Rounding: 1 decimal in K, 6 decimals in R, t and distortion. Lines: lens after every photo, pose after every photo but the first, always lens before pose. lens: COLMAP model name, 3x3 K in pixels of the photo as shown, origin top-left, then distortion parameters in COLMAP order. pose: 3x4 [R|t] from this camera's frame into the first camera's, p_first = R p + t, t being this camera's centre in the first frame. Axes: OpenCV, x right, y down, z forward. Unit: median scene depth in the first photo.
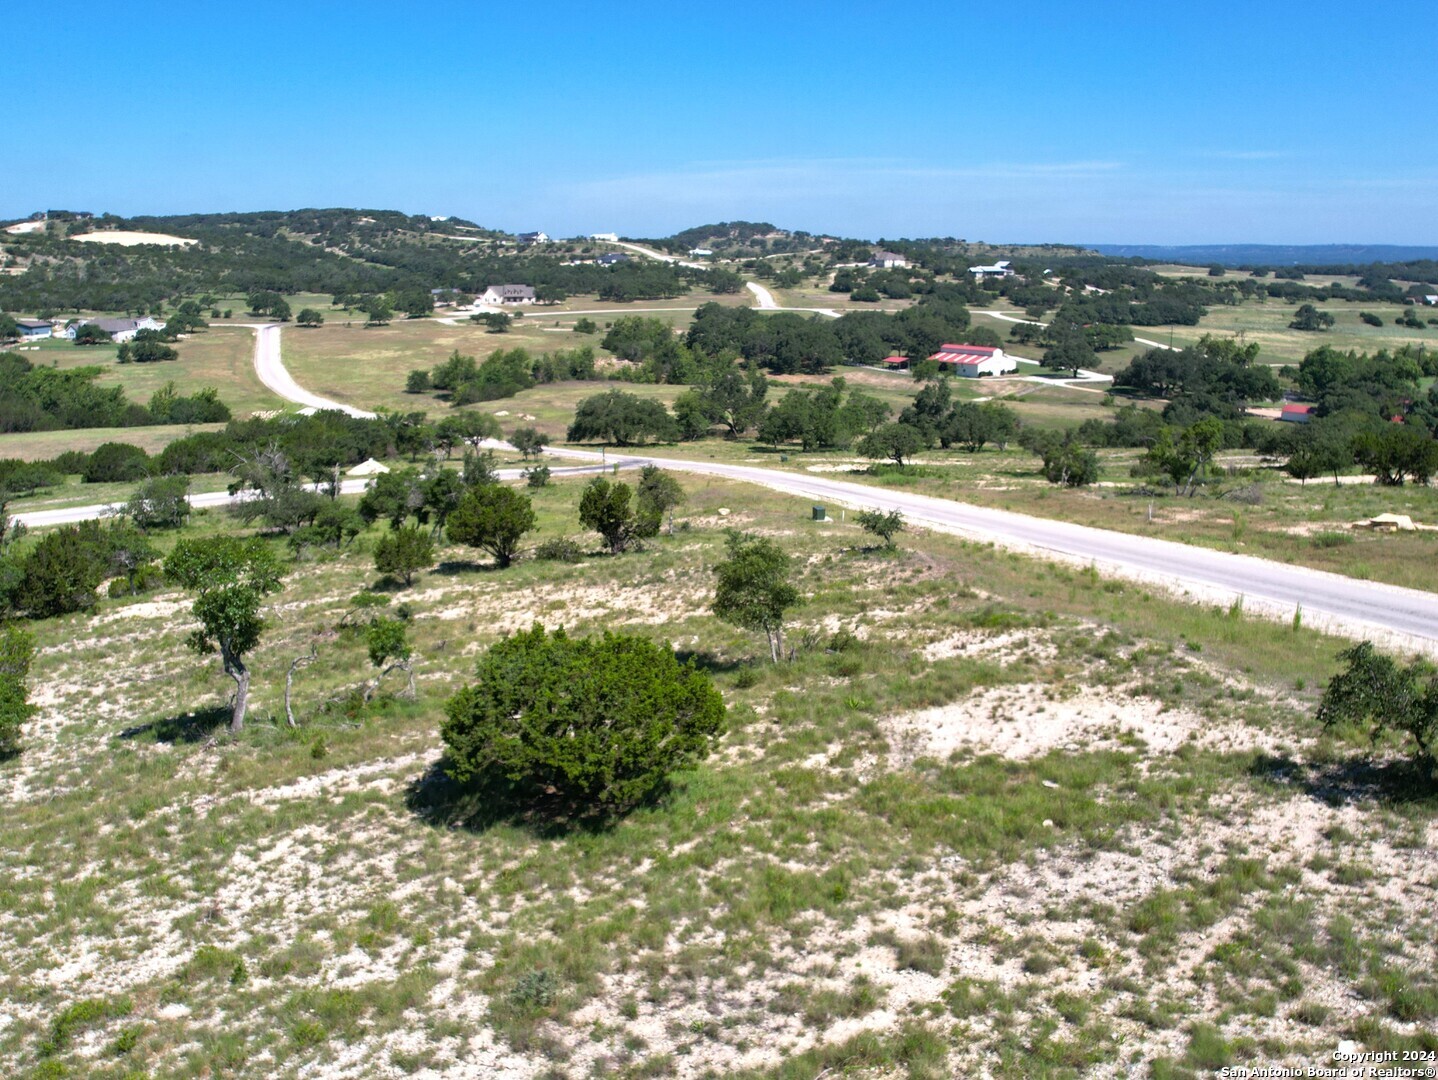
lens RADIAL K [[1235.9, 0, 718.2], [0, 1235.9, 548.2], [0, 0, 1]] dist [-0.056396, 0.008786]
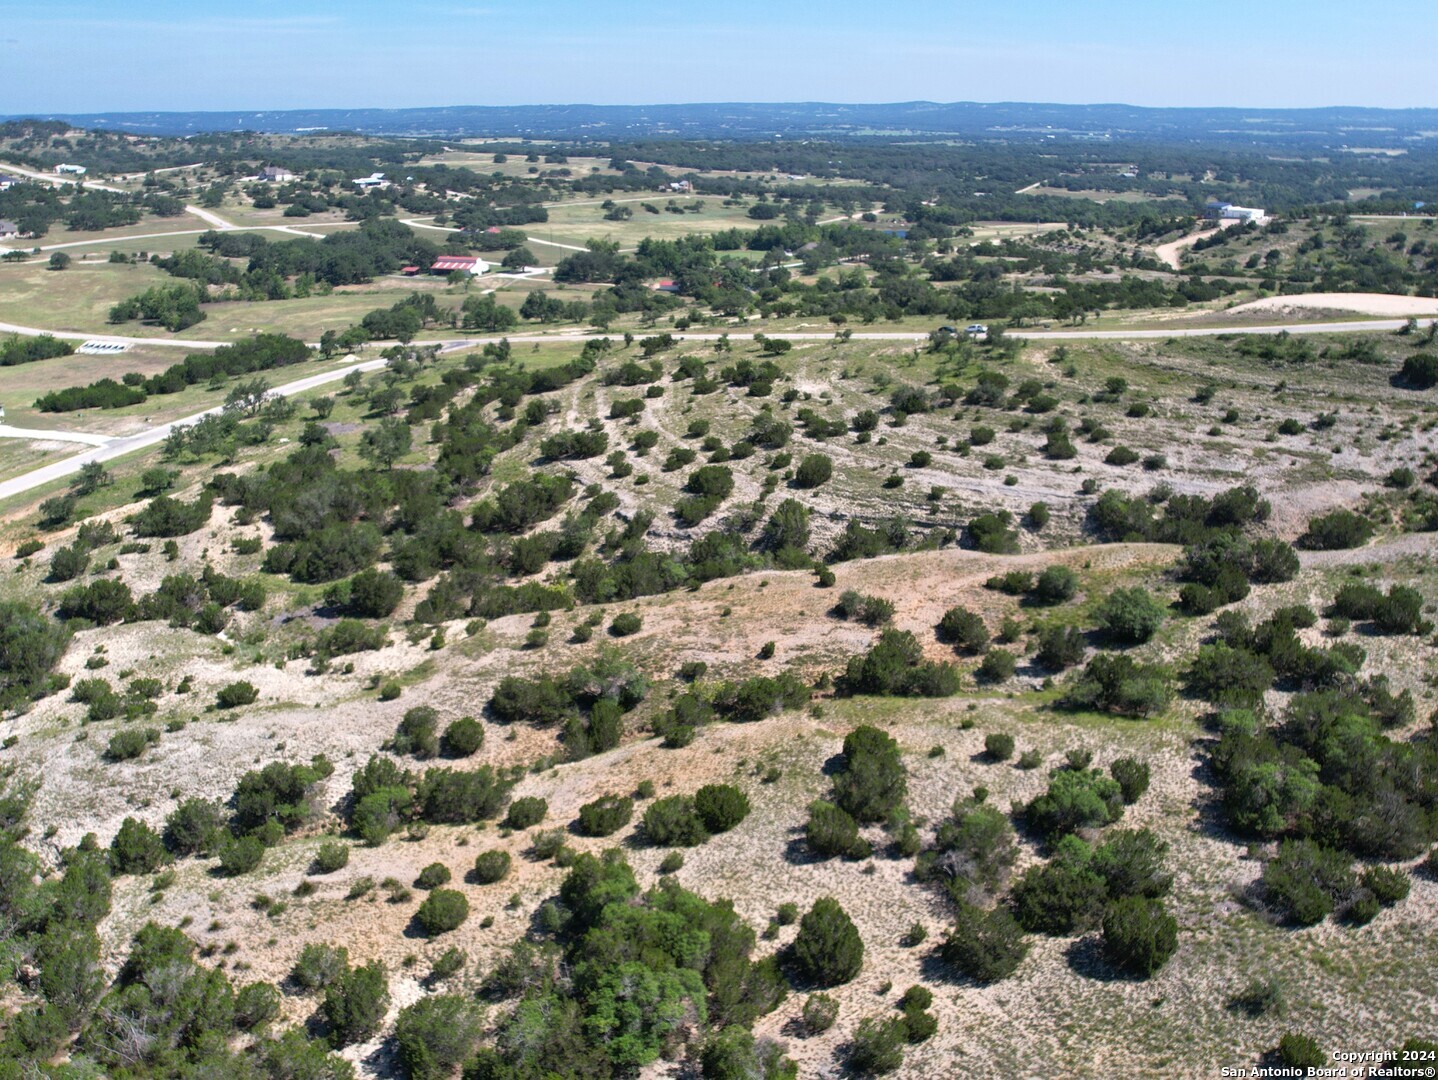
lens RADIAL K [[1235.9, 0, 718.2], [0, 1235.9, 548.2], [0, 0, 1]] dist [-0.056396, 0.008786]
pose [[0.826374, -0.192511, 0.529193, -0.549537], [0.135181, 0.980088, 0.145443, 0.019357], [-0.546655, -0.048653, 0.835943, -0.650339]]
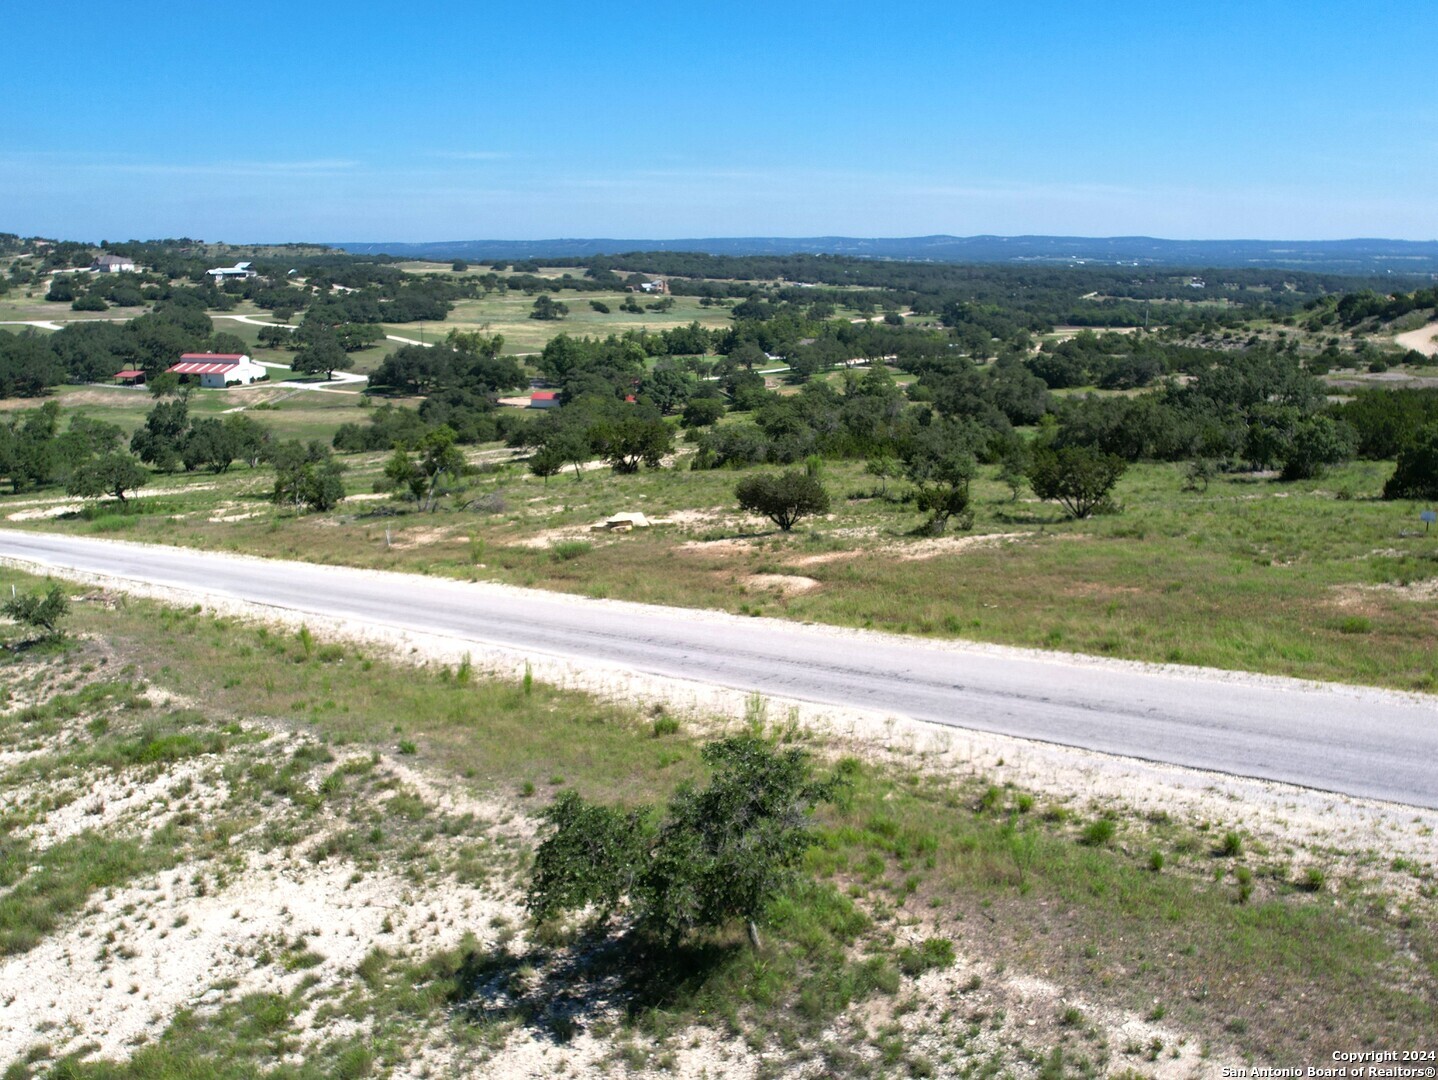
lens RADIAL K [[1235.9, 0, 718.2], [0, 1235.9, 548.2], [0, 0, 1]] dist [-0.056396, 0.008786]
pose [[0.836675, -0.132972, 0.531312, 0.017550], [0.132328, 0.990419, 0.039492, -0.006227], [-0.531473, 0.037266, 0.846255, 0.024642]]
